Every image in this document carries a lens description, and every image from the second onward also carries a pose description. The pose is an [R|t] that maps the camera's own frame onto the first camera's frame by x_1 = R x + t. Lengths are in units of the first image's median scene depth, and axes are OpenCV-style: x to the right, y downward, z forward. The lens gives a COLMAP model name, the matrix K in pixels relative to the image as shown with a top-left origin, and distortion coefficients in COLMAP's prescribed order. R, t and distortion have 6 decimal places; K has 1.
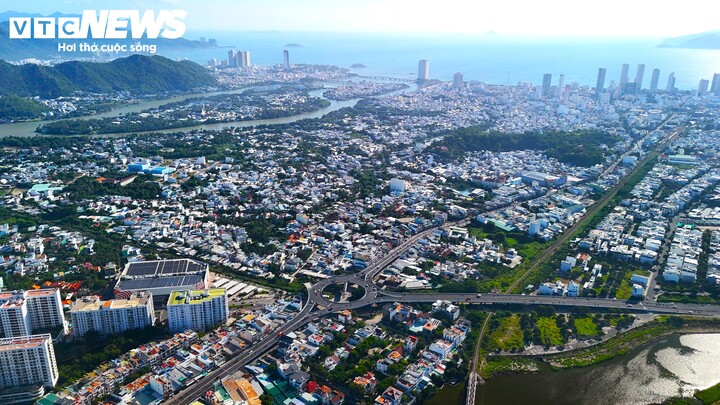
lens RADIAL K [[512.0, 0, 358.7], [0, 512.0, 203.0], [0, 0, 1]] dist [0.058878, -0.028026]
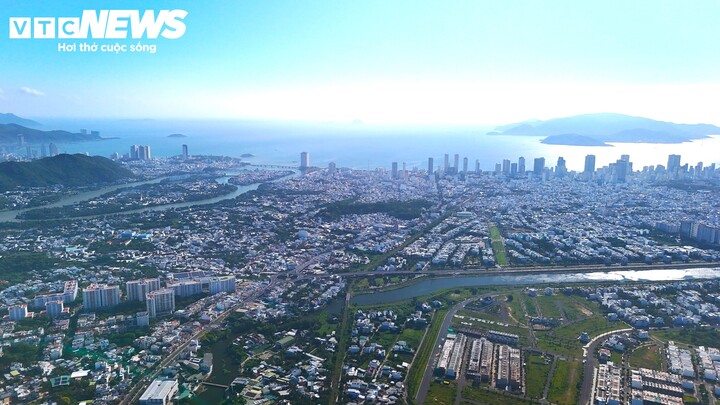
lens RADIAL K [[512.0, 0, 360.7], [0, 512.0, 202.4], [0, 0, 1]] dist [0.058878, -0.028026]
pose [[0.970305, -0.042015, 0.238206, -0.134493], [0.078542, 0.986163, -0.145995, 0.121547], [-0.228776, 0.160369, 0.960179, -0.674810]]
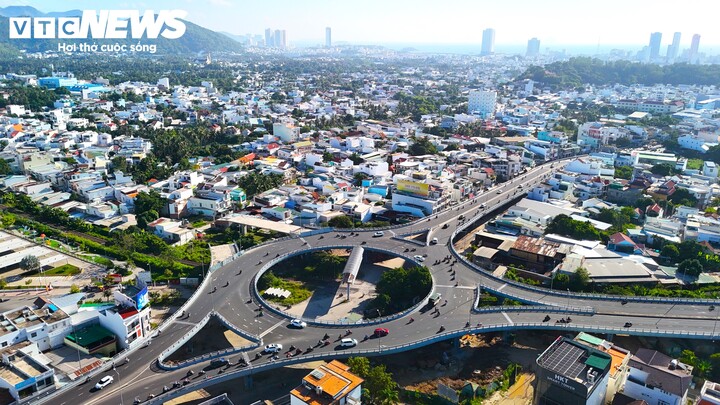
lens RADIAL K [[512.0, 0, 358.0], [0, 512.0, 203.7], [0, 0, 1]] dist [0.058878, -0.028026]
pose [[0.995368, 0.031104, -0.090967, -0.000501], [-0.033135, 0.999232, -0.020901, 0.084416], [0.090247, 0.023818, 0.995635, 0.447348]]
